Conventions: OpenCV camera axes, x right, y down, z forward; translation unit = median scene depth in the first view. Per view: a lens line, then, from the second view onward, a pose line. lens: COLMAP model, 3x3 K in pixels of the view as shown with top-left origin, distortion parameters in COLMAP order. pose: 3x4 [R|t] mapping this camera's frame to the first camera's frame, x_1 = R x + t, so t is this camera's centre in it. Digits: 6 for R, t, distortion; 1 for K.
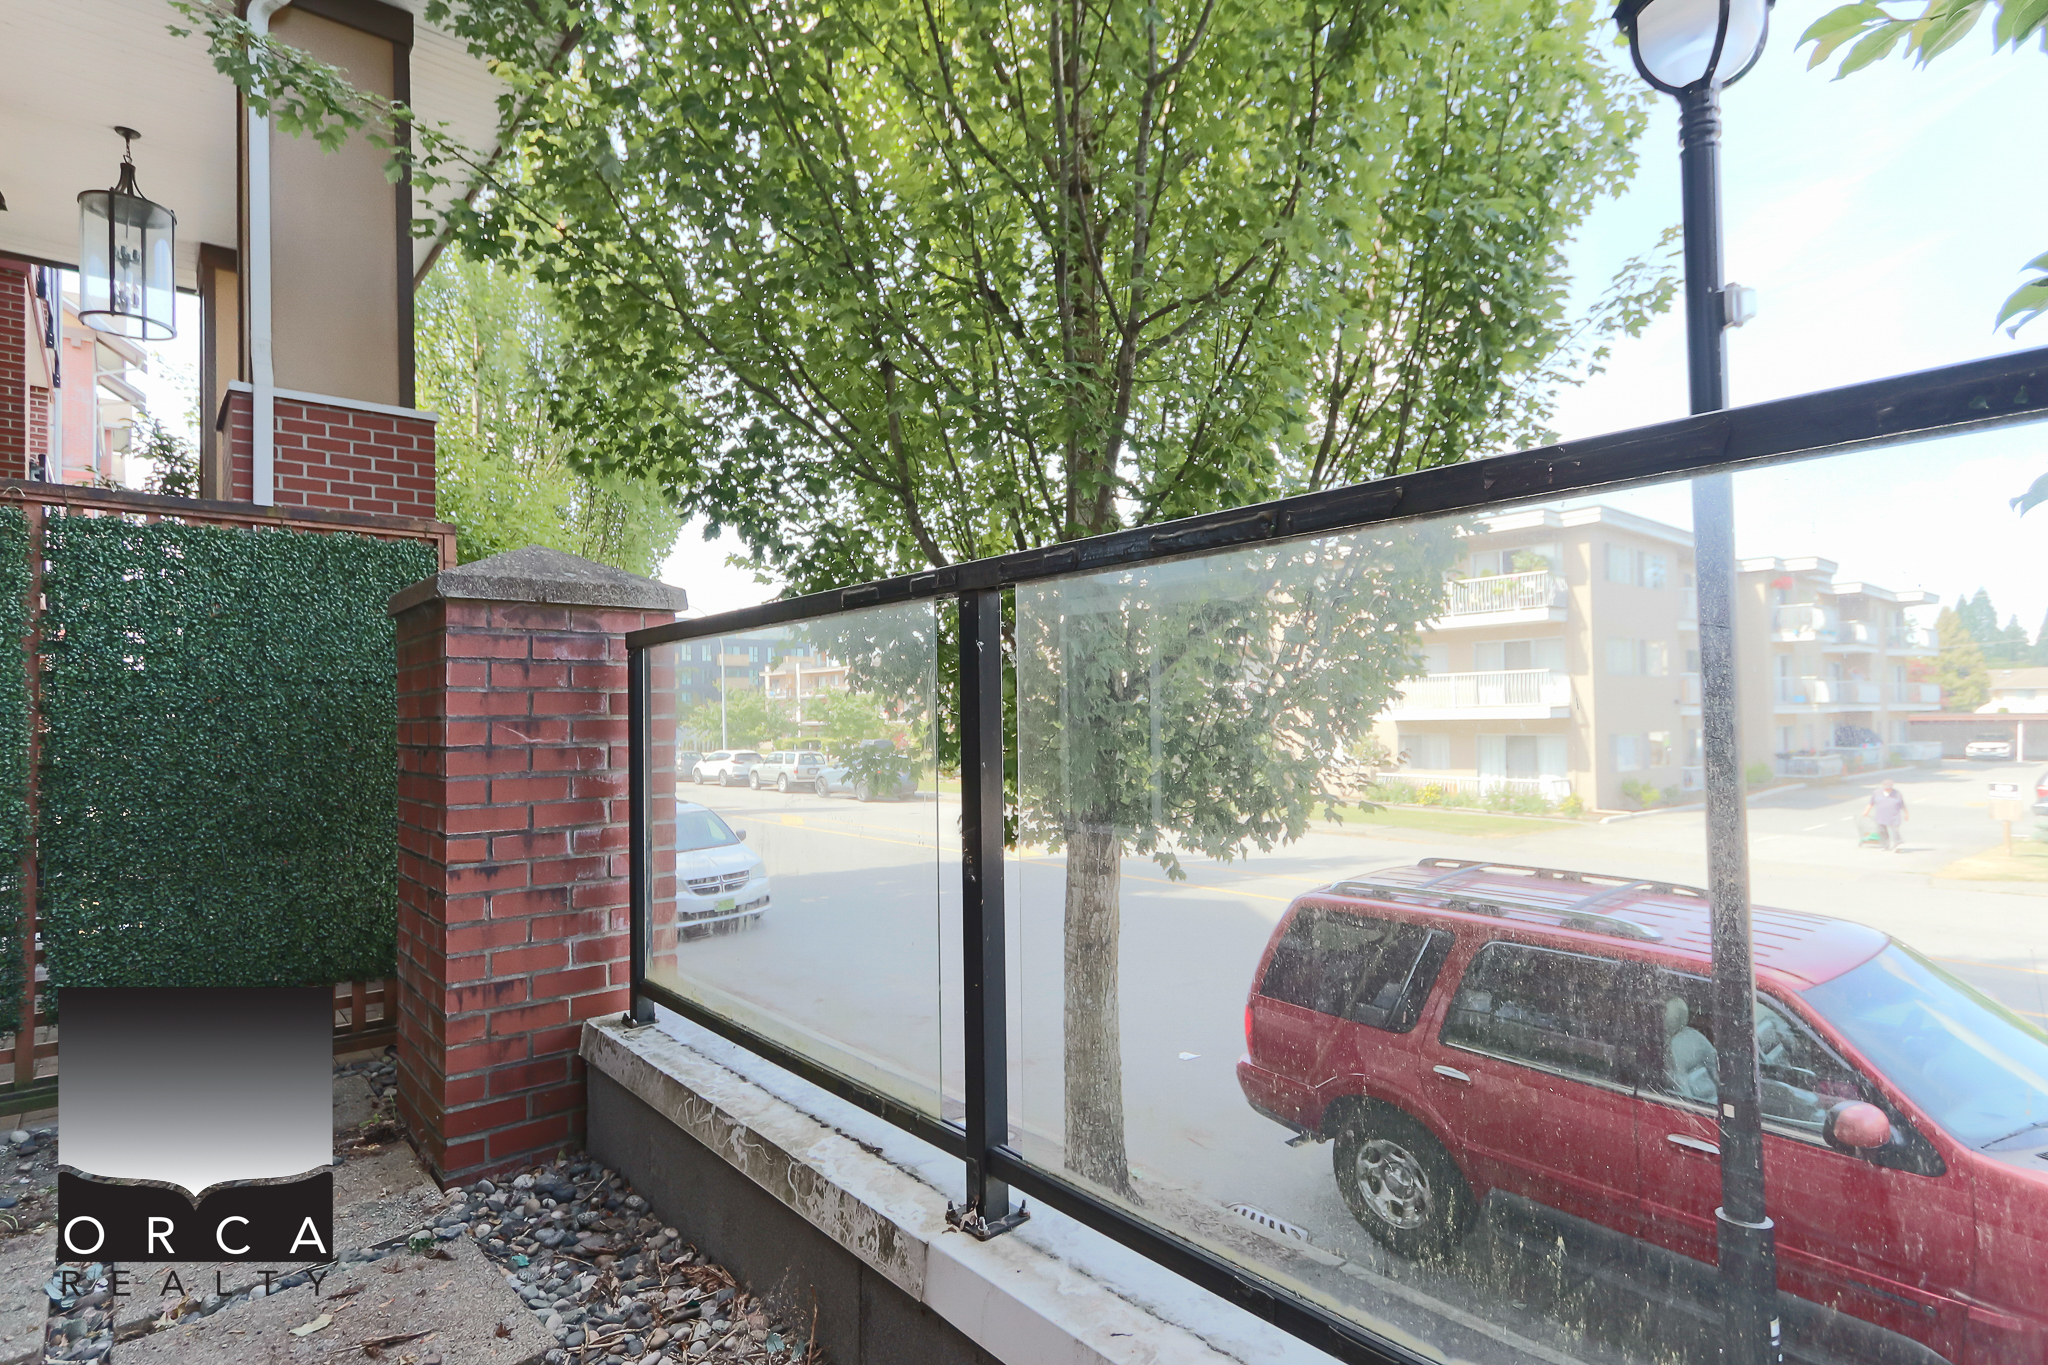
lens RADIAL K [[1025.4, 0, 1023.6], [0, 1025.4, 685.8], [0, 0, 1]] dist [0.002231, -0.000673]
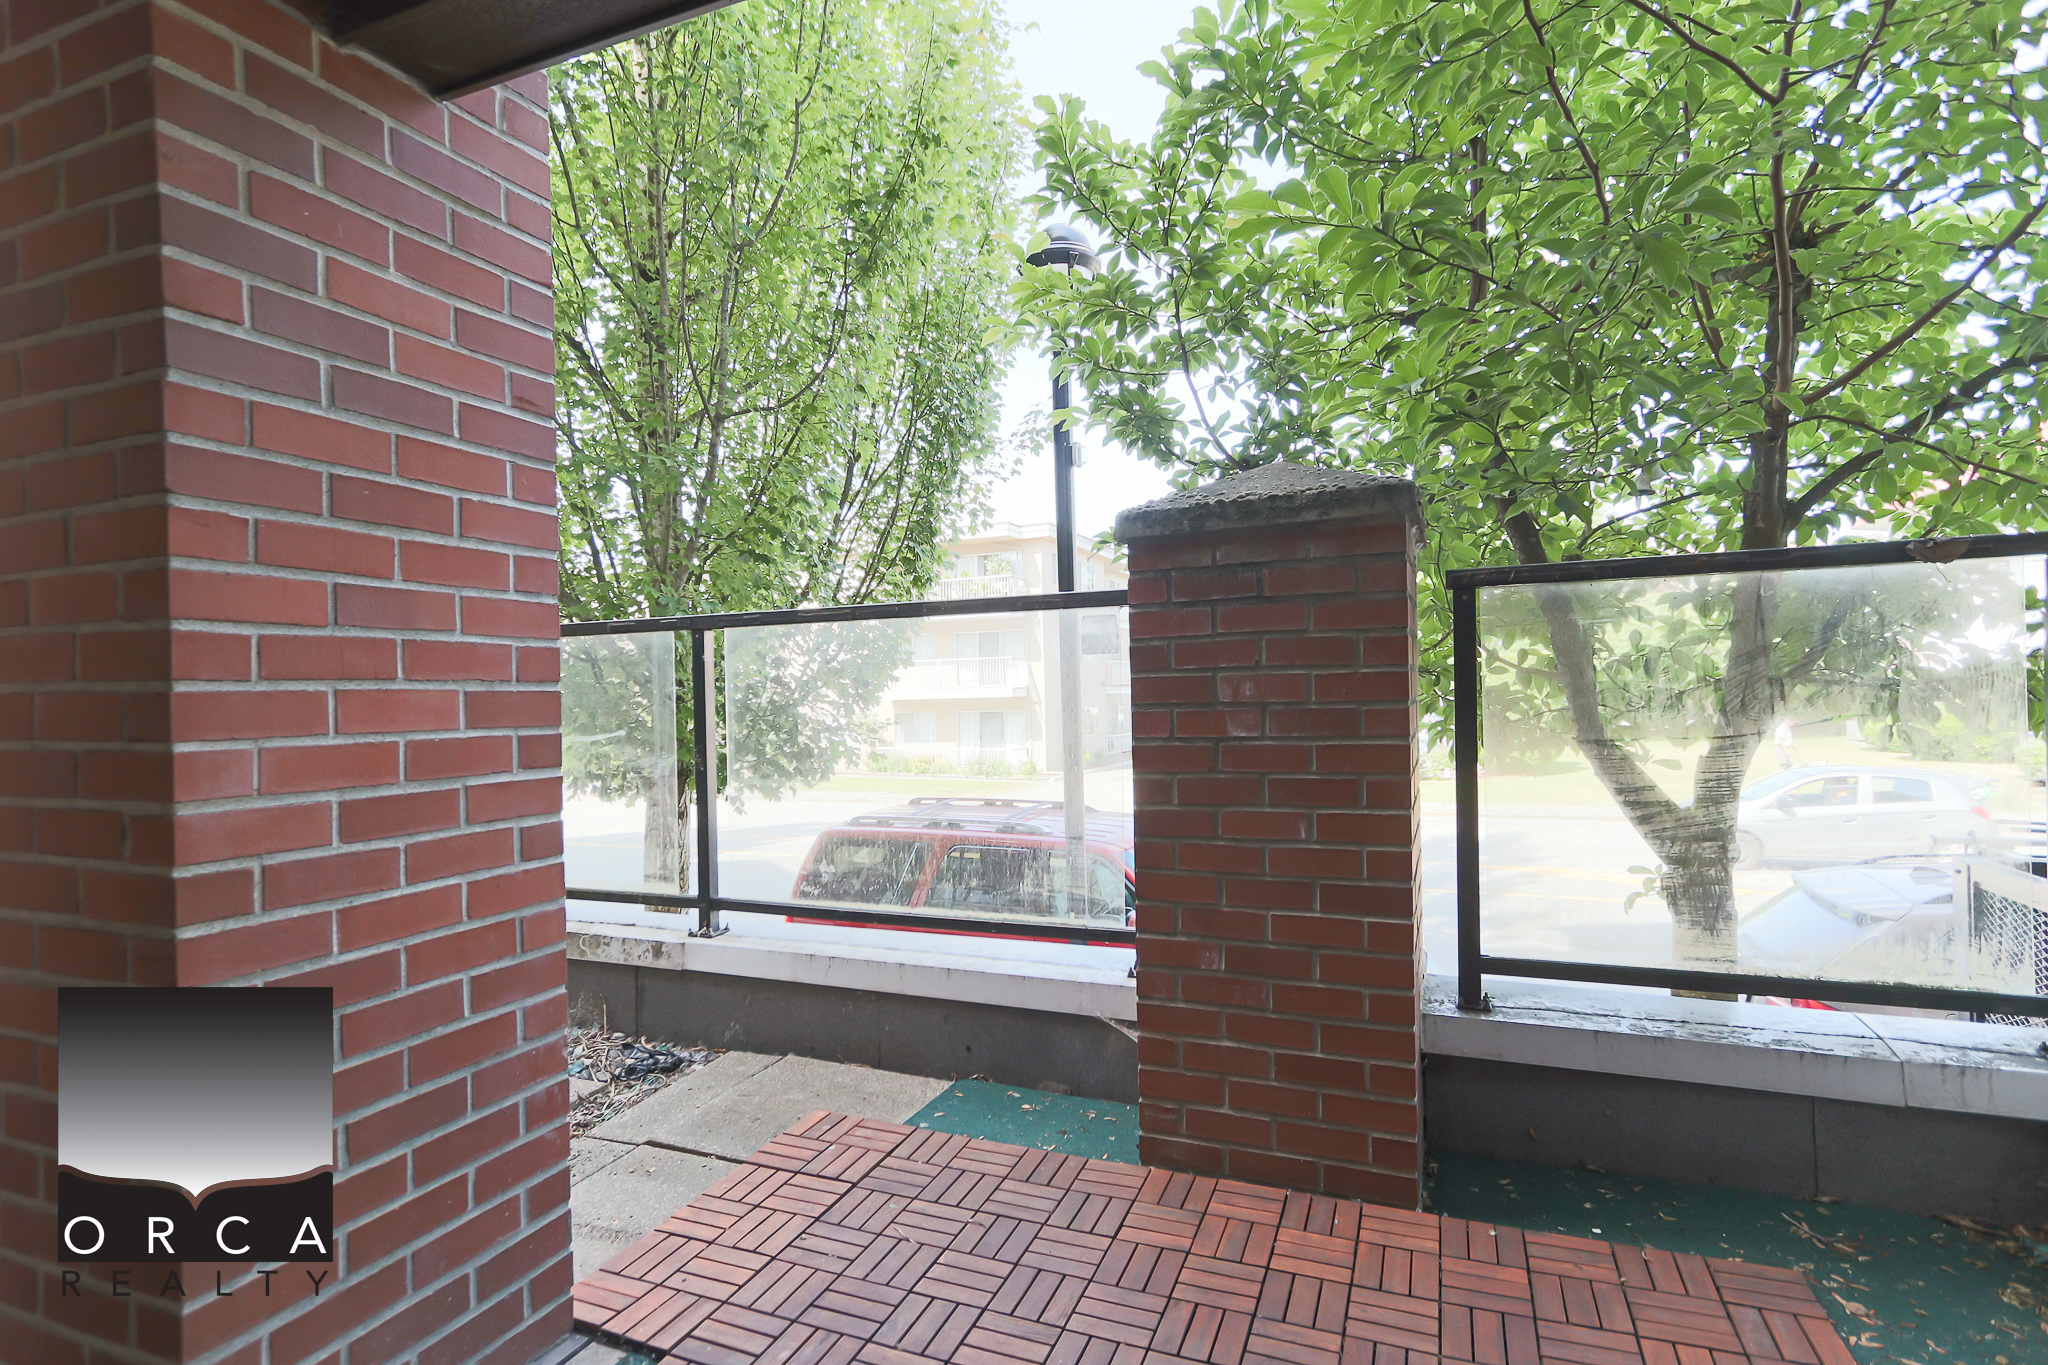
lens RADIAL K [[1025.4, 0, 1022.0], [0, 1025.4, 683.2], [0, 0, 1]] dist [0.002231, -0.000673]
pose [[0.889576, -0.002914, 0.456778, -0.140468], [-0.003938, 0.999894, 0.014047, -0.006019], [-0.456770, -0.014295, 0.889470, -0.377756]]
